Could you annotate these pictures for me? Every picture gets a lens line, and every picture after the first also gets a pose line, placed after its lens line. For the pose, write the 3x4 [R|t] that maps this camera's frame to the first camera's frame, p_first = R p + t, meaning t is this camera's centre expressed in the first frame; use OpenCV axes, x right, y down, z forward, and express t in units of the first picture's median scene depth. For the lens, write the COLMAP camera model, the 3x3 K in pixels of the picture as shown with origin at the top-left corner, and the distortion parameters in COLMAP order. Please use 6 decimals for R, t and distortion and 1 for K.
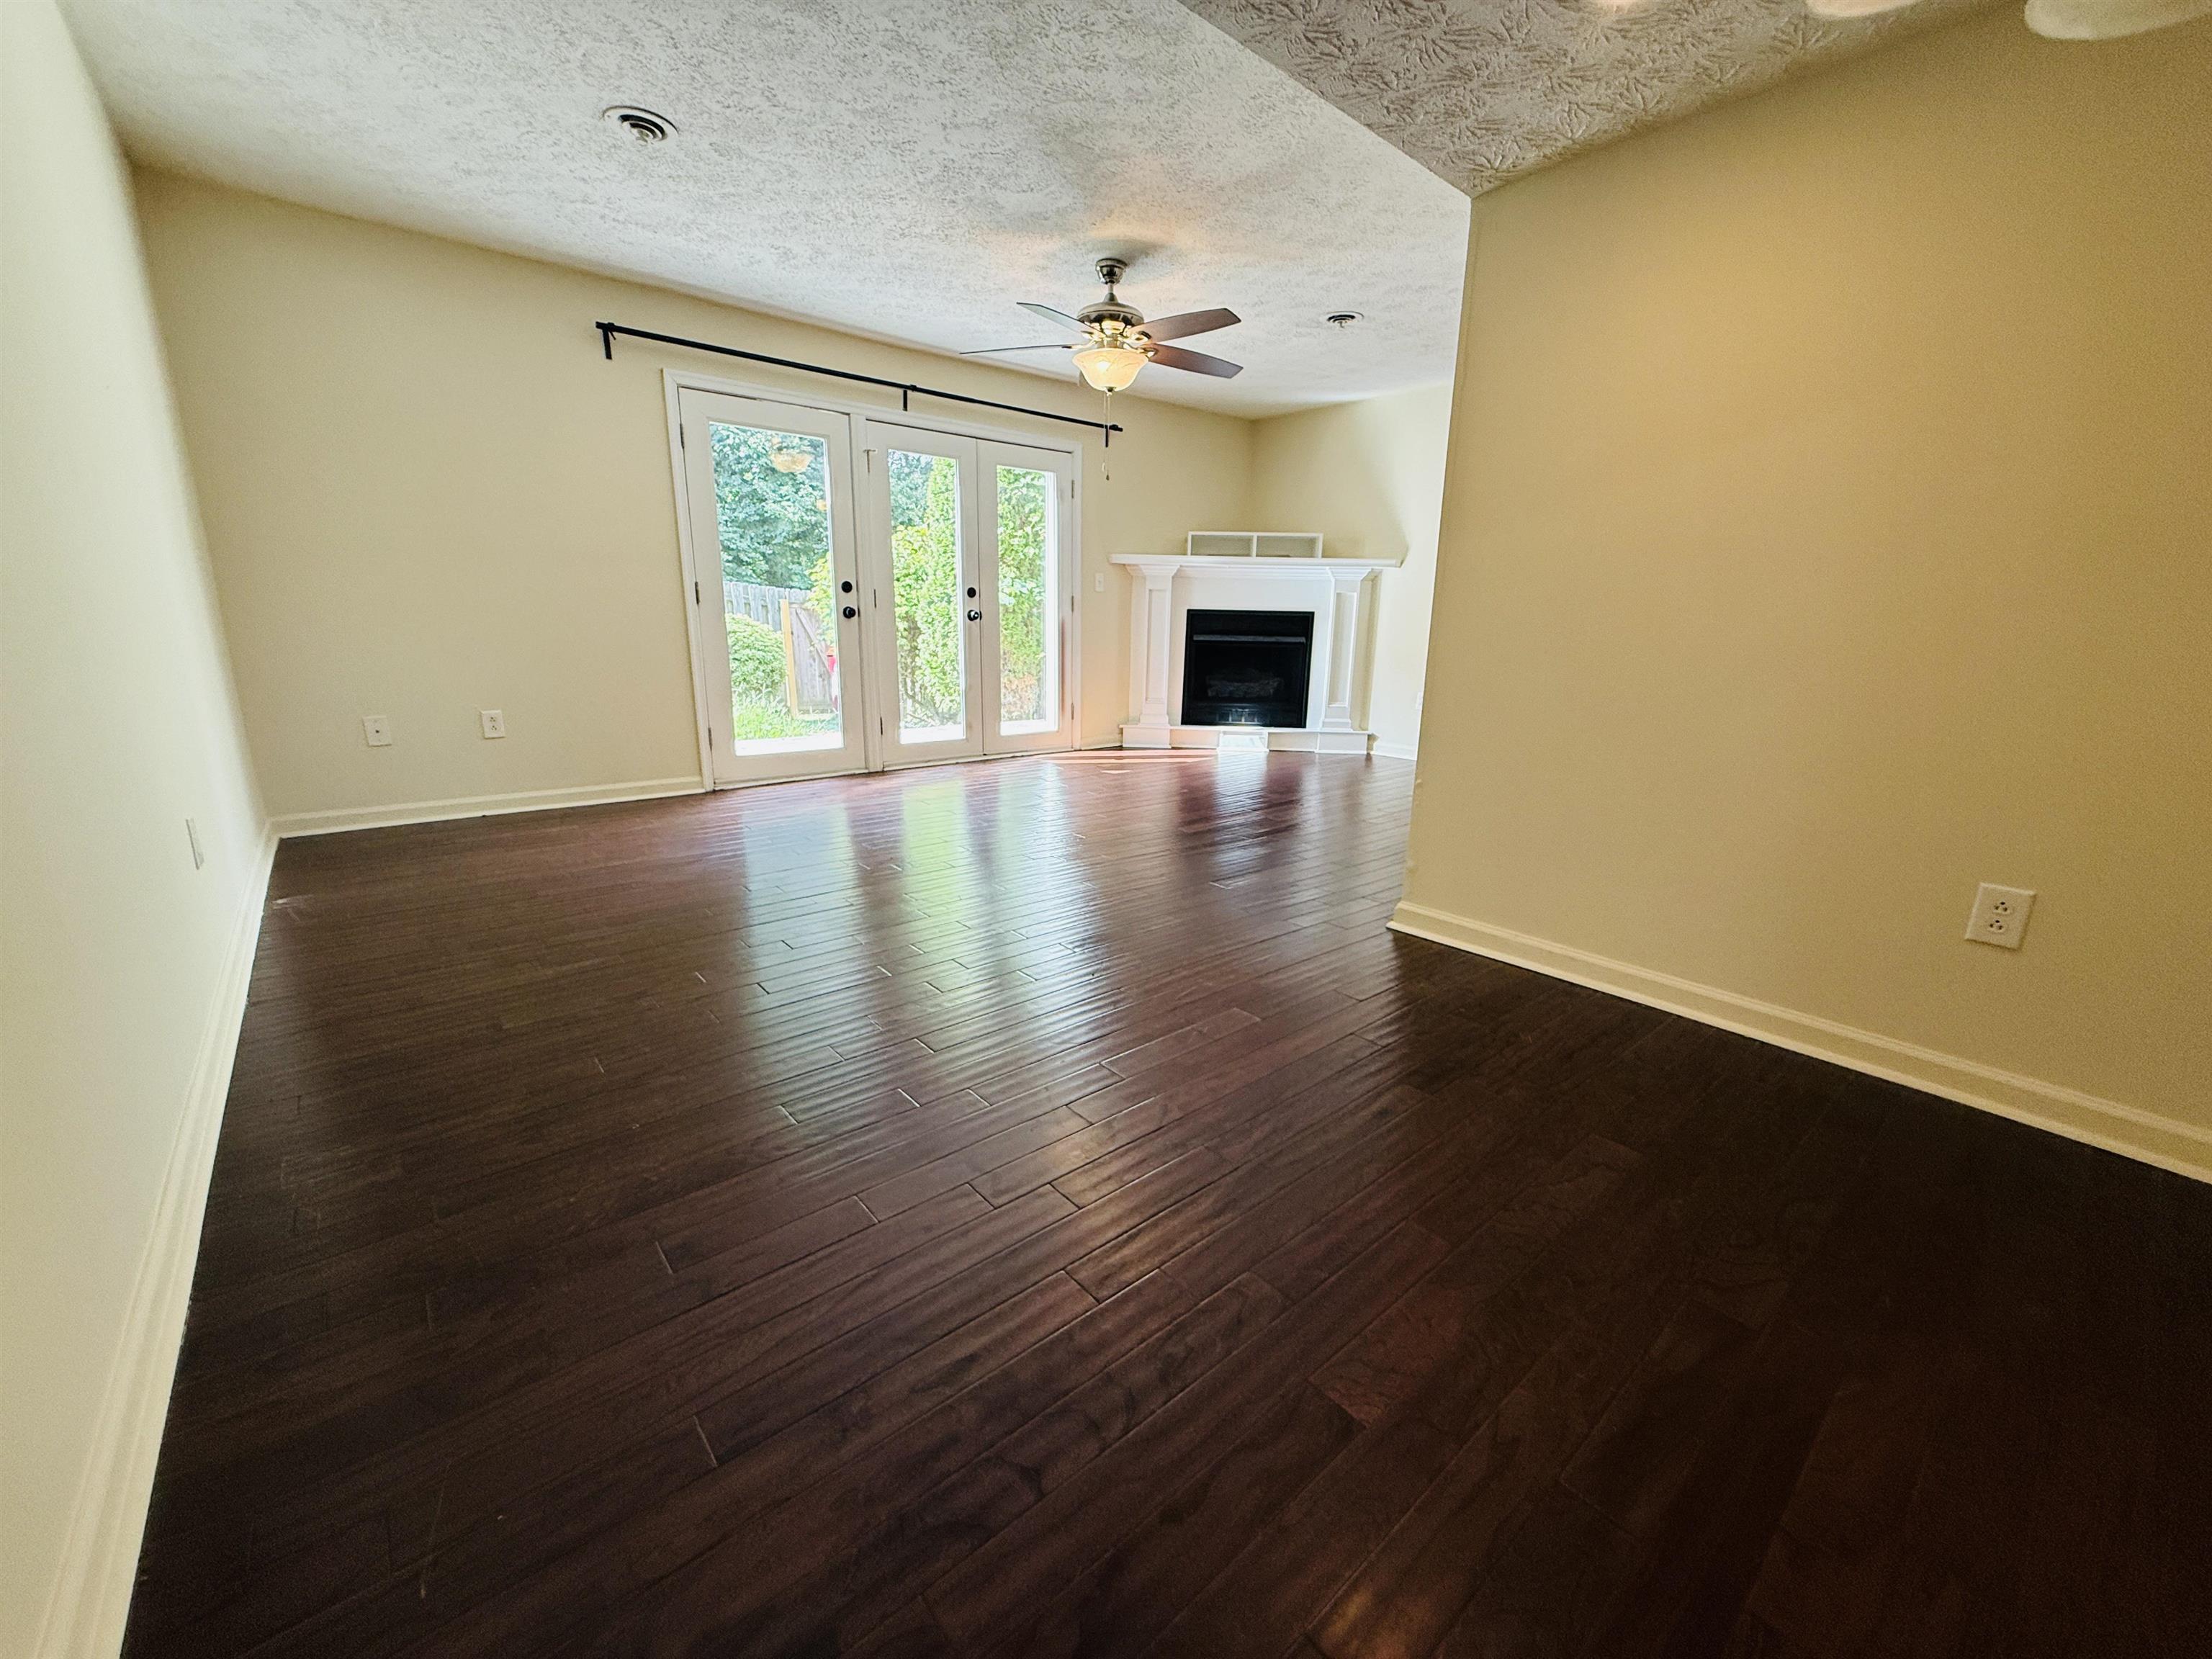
lens RADIAL K [[879.7, 0, 1099.4], [0, 879.7, 830.7], [0, 0, 1]] dist [-0.000895, 0.000301]
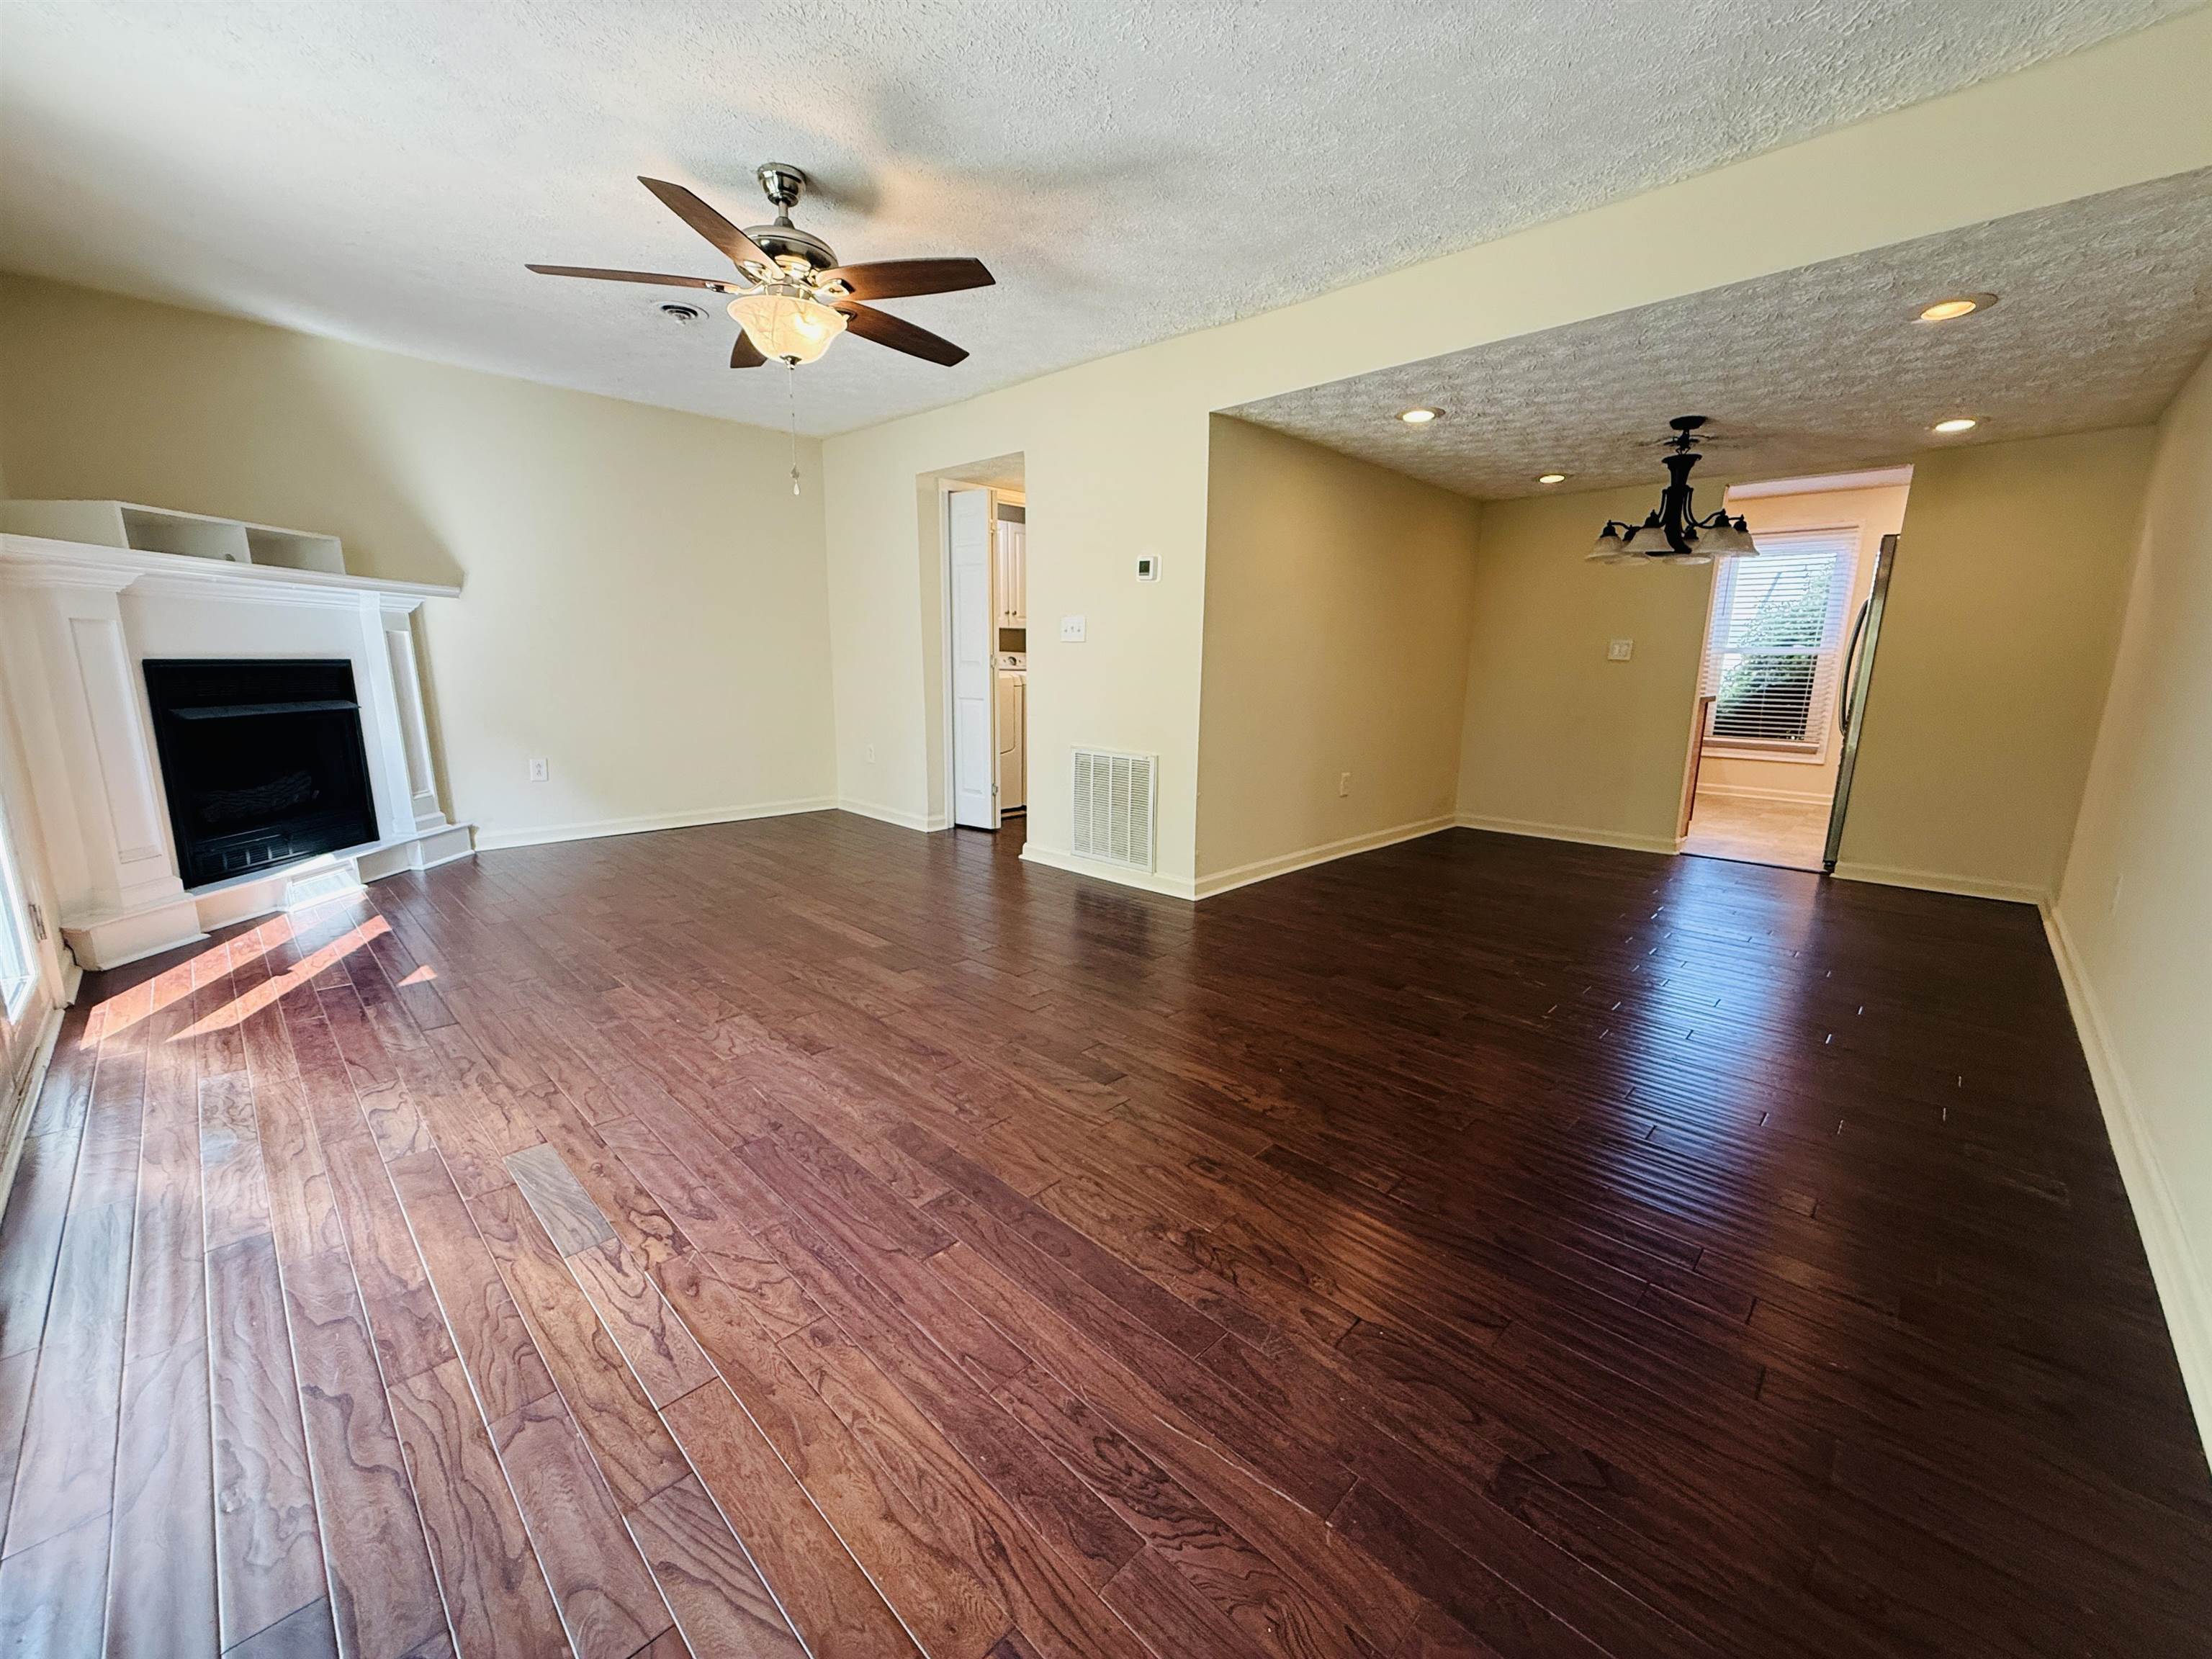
lens RADIAL K [[879.7, 0, 1101.9], [0, 879.7, 837.9], [0, 0, 1]] dist [-0.000895, 0.000301]
pose [[-0.106725, -0.216179, 0.970503, -0.456970], [0.217153, 0.947447, 0.234923, -0.158687], [-0.970286, 0.235820, -0.054173, 0.541094]]
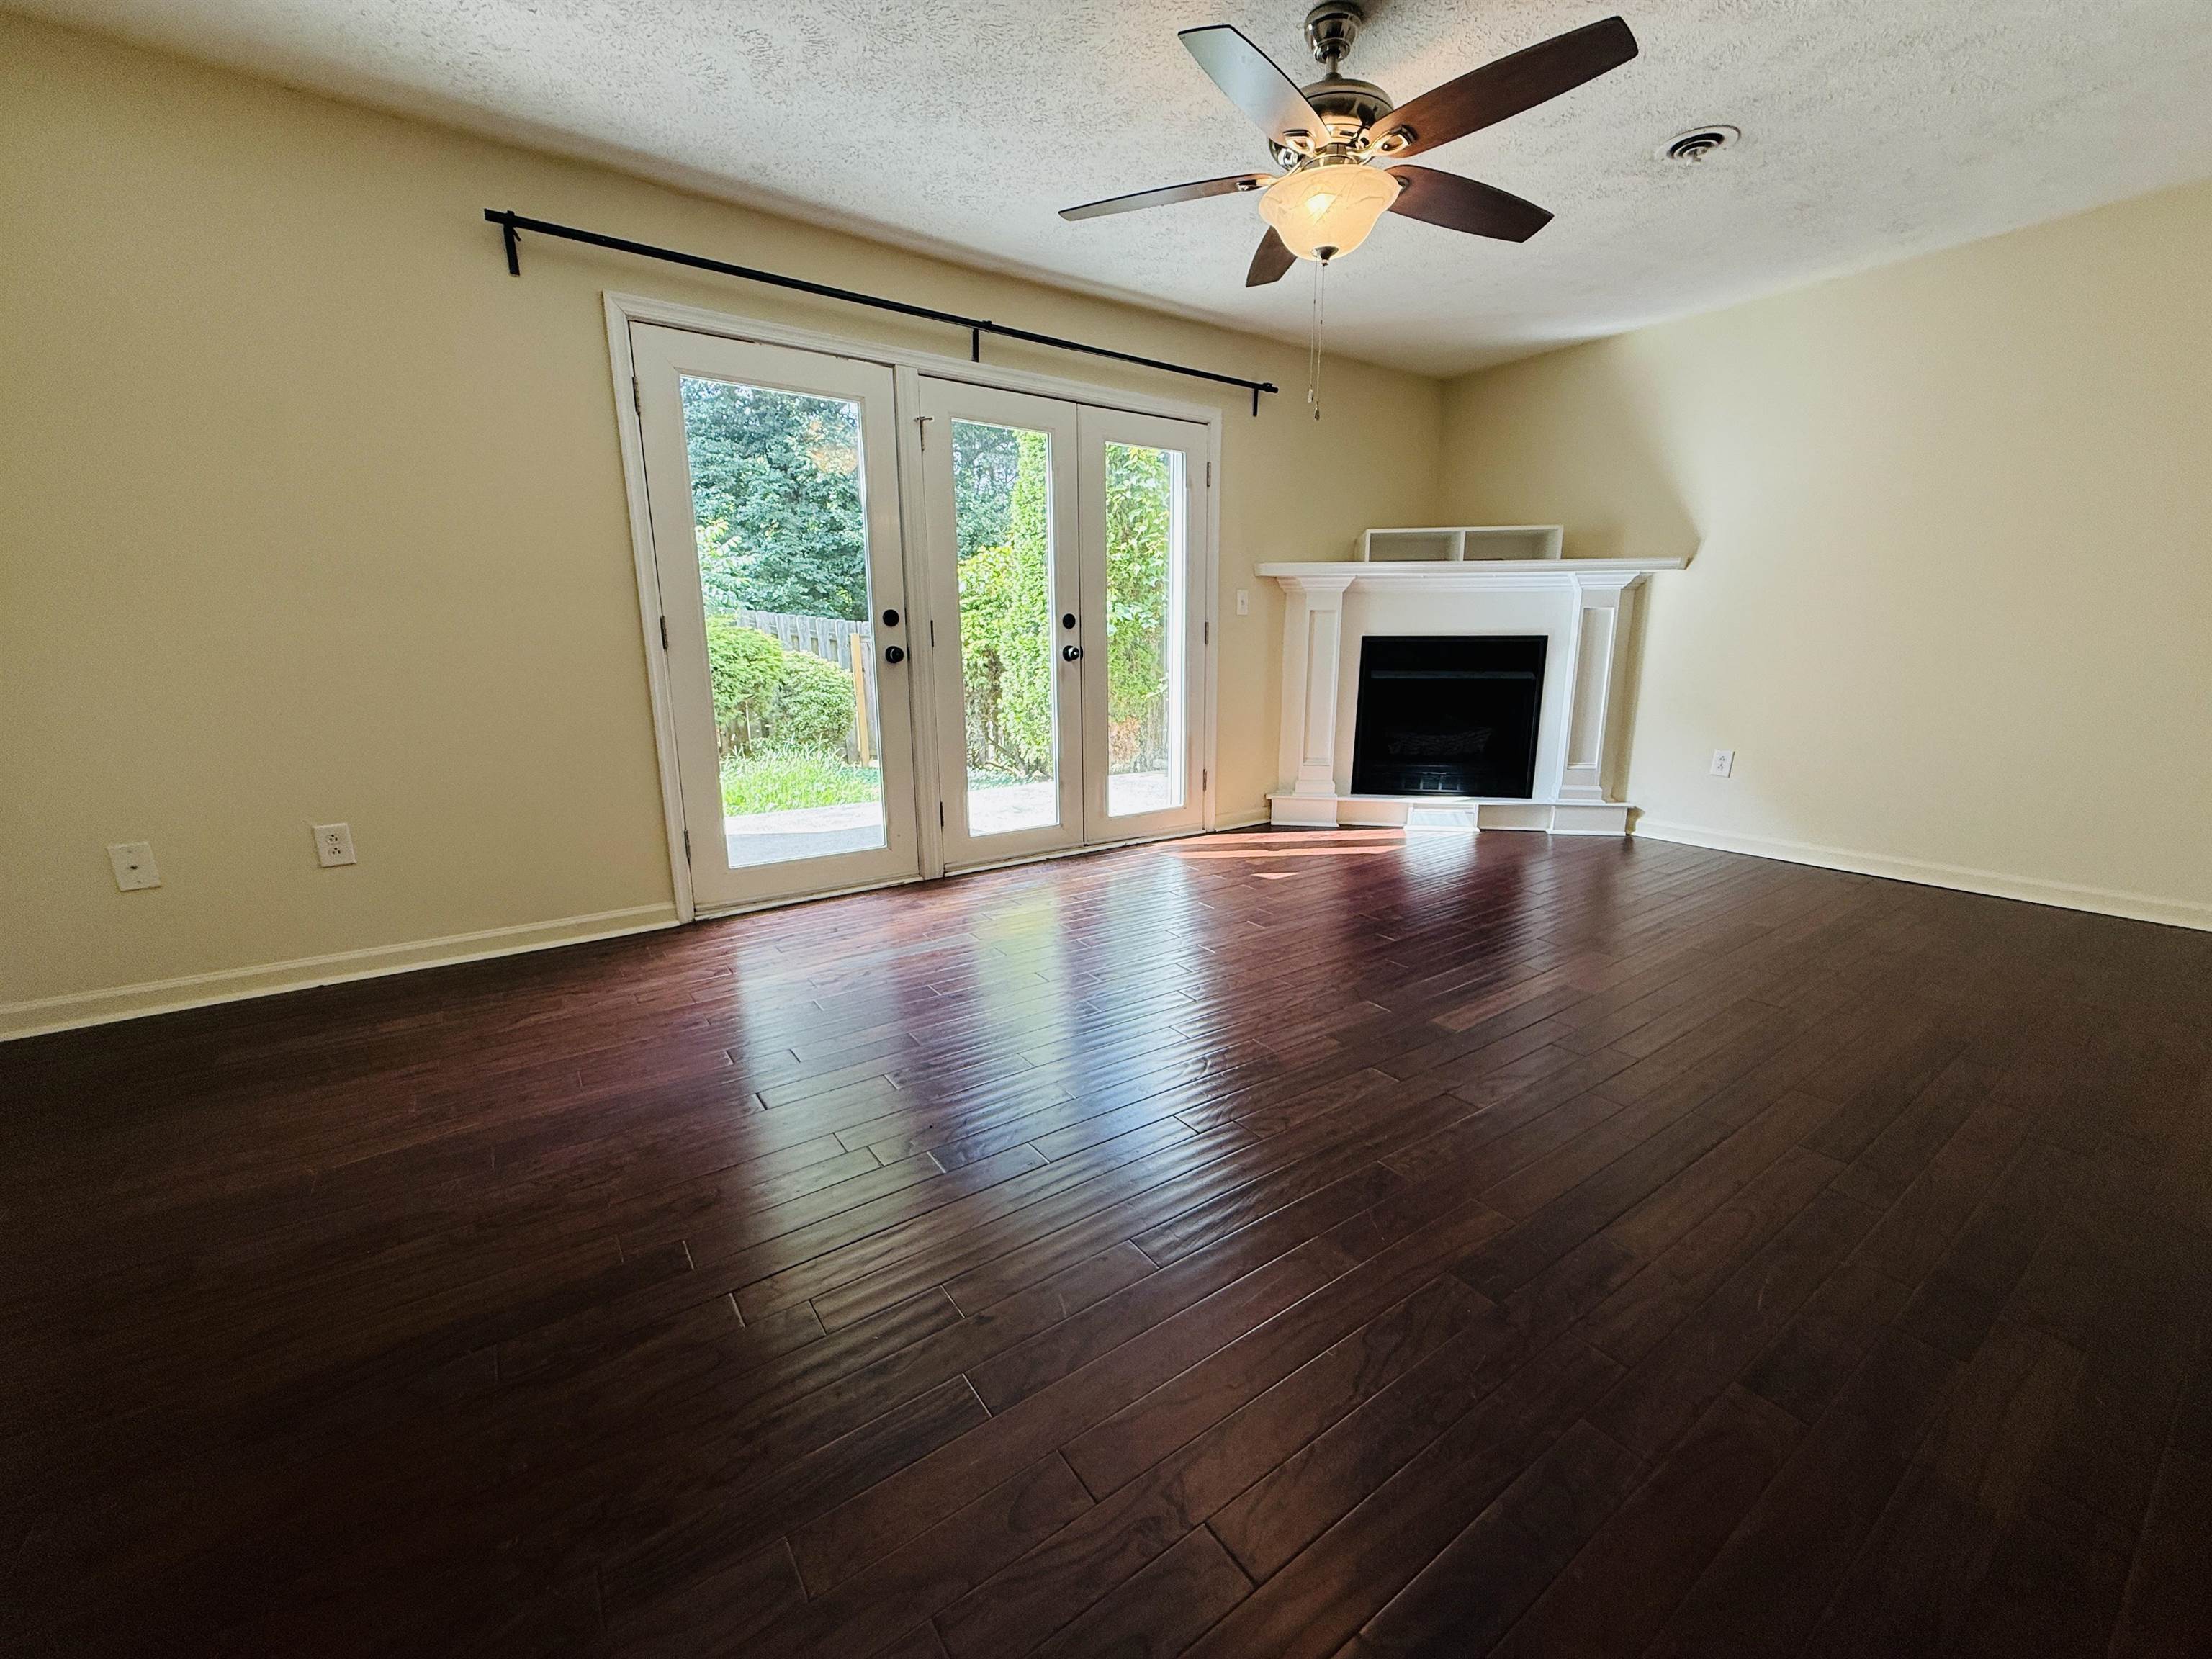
lens RADIAL K [[879.7, 0, 1097.9], [0, 879.7, 832.9], [0, 0, 1]] dist [-0.000895, 0.000301]
pose [[0.995183, -0.001671, -0.098016, -0.046619], [-0.000756, 0.999694, -0.024721, -0.072987], [0.098028, 0.024676, 0.994878, 0.265536]]
